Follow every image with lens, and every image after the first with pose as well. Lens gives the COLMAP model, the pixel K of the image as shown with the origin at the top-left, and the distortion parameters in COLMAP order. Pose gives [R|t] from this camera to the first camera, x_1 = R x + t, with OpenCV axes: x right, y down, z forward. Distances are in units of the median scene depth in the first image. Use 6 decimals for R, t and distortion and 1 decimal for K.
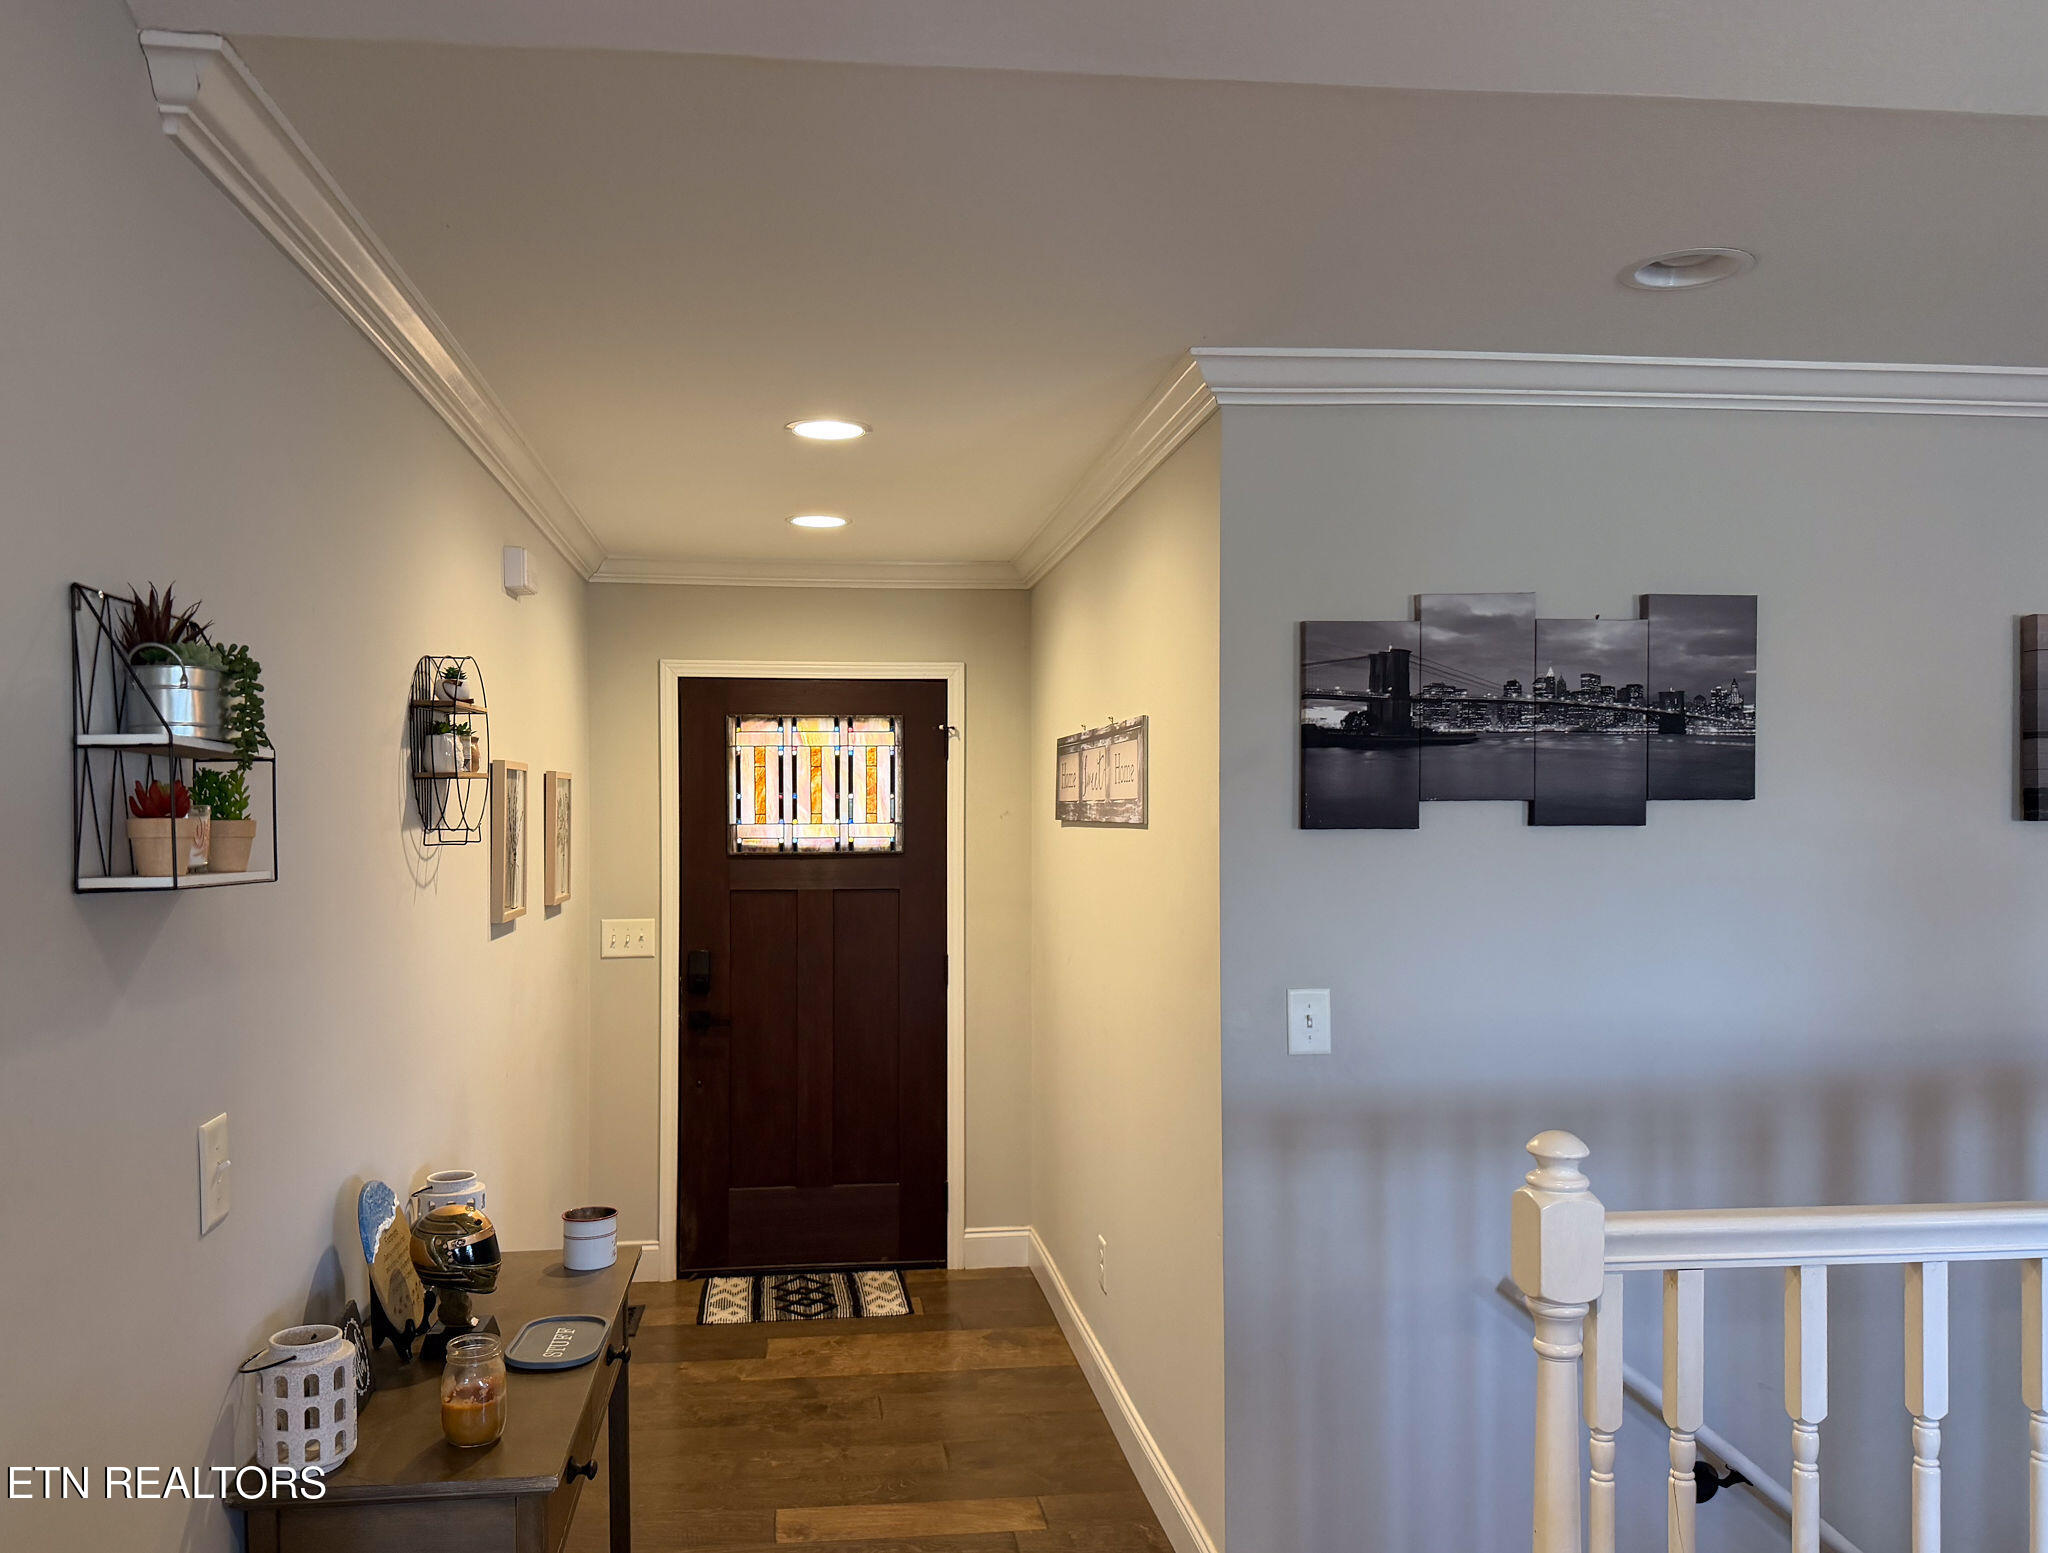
lens RADIAL K [[1555.8, 0, 971.7], [0, 1555.8, 824.4], [0, 0, 1]] dist [0.001390, -0.004331]
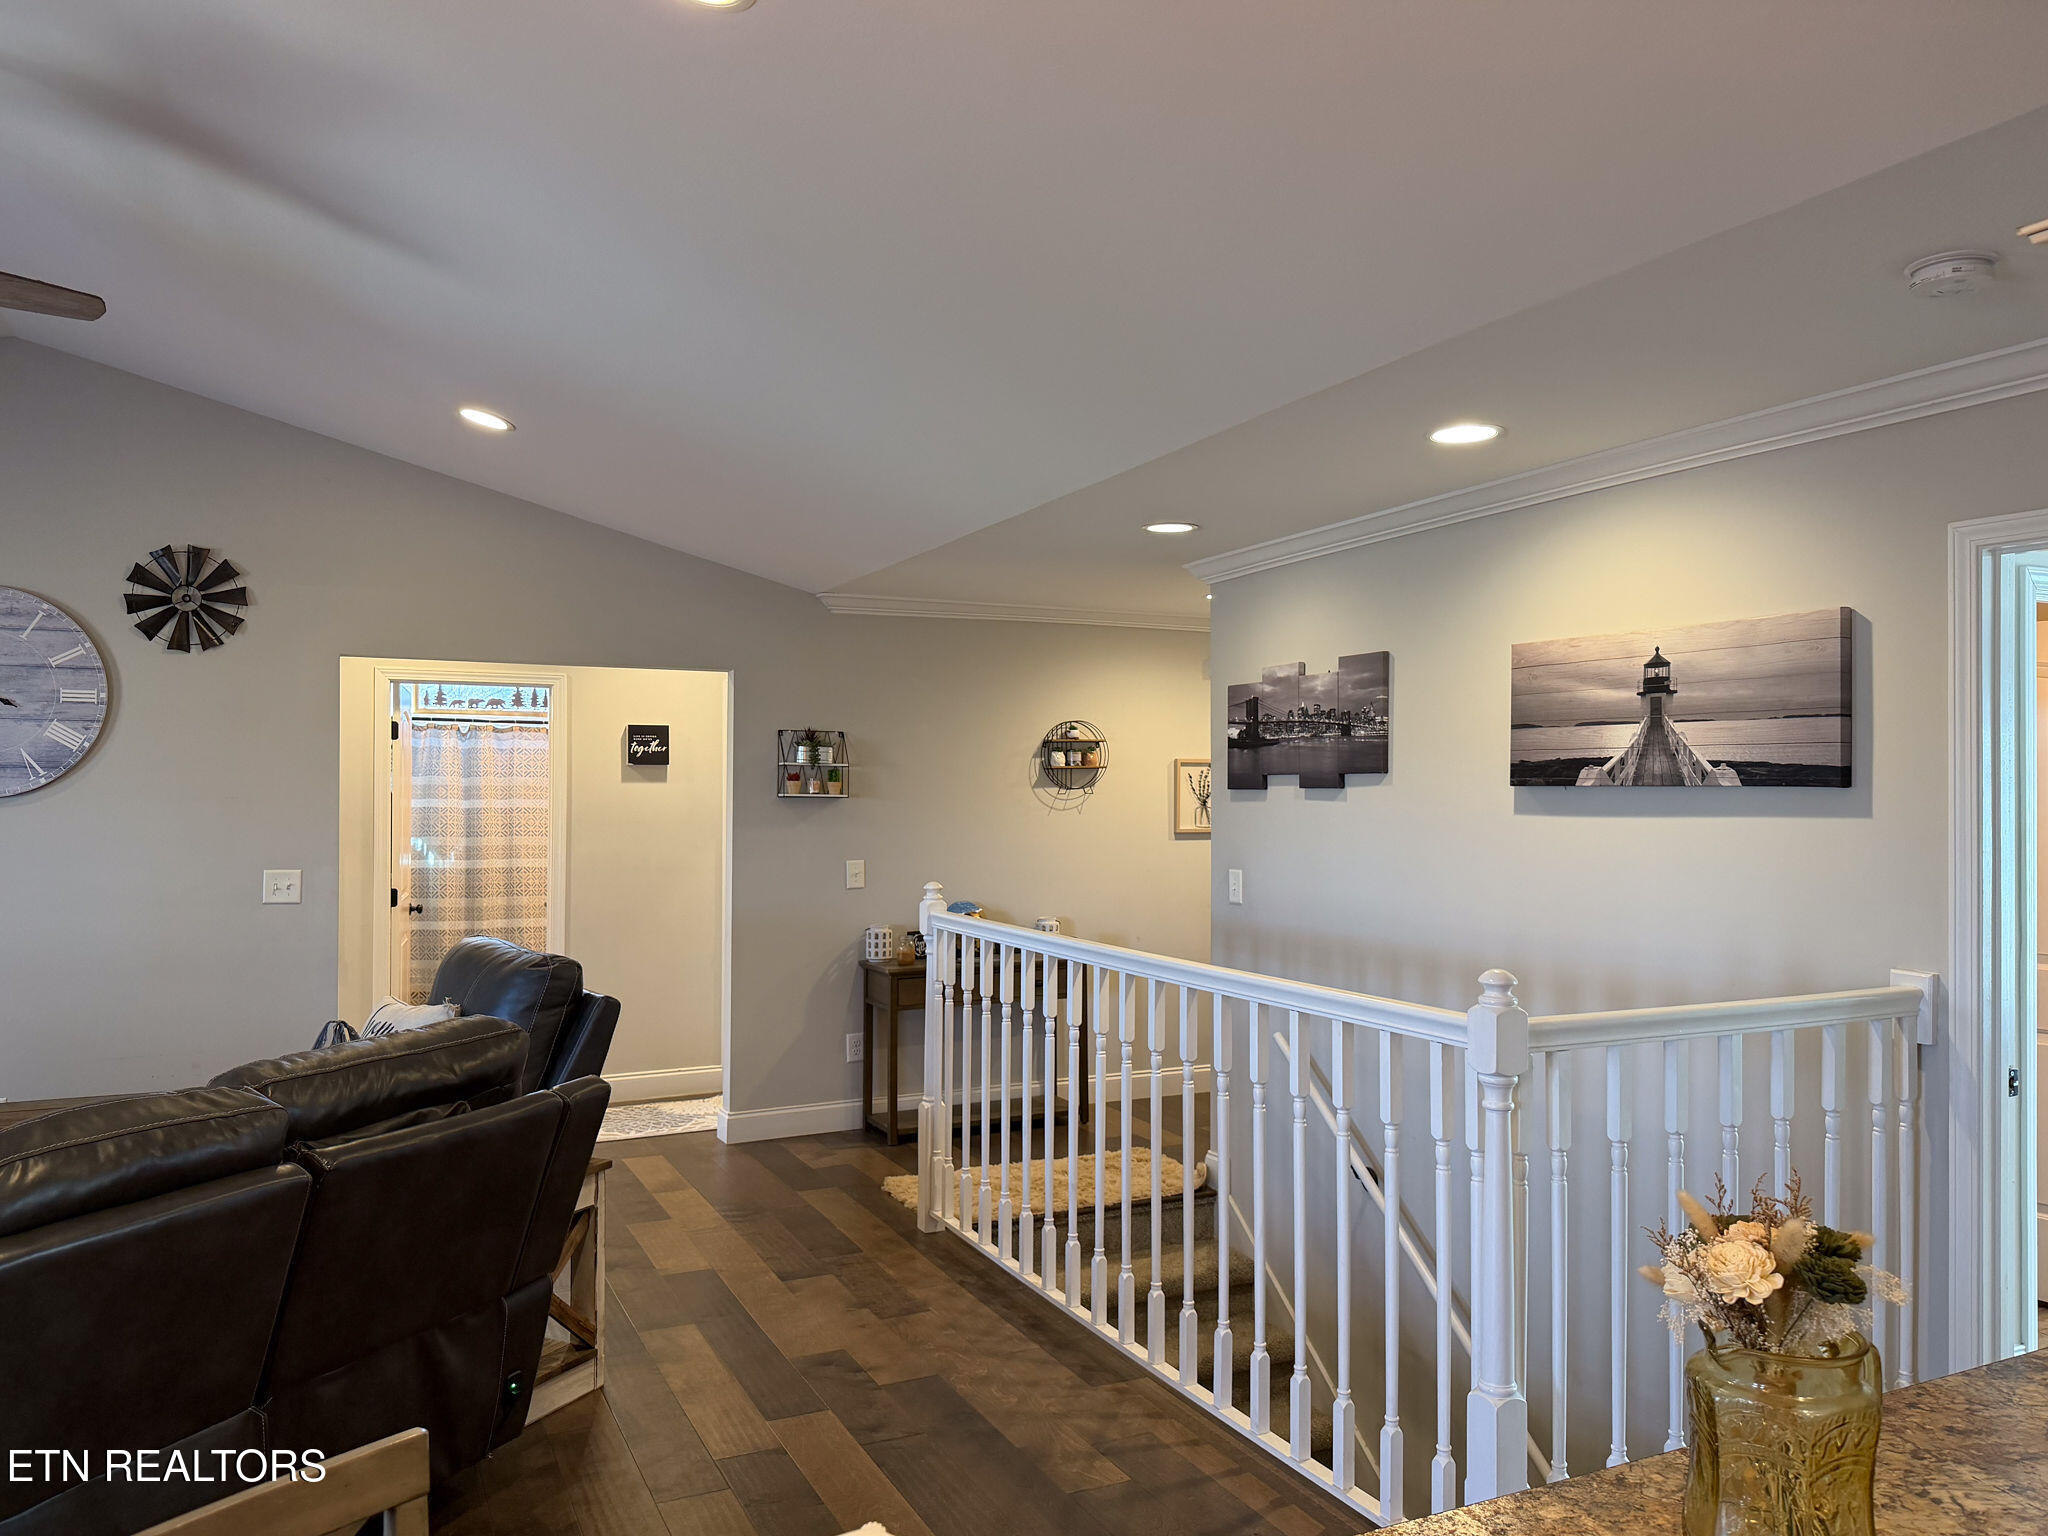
lens RADIAL K [[1437.0, 0, 1020.5], [0, 1437.0, 791.8], [0, 0, 1]] dist [0.085733, -0.116567]
pose [[0.339916, 0.005362, -0.940440, 1.918288], [-0.013608, 0.999907, 0.000783, 0.008615], [0.940357, 0.012531, 0.339958, 0.112498]]
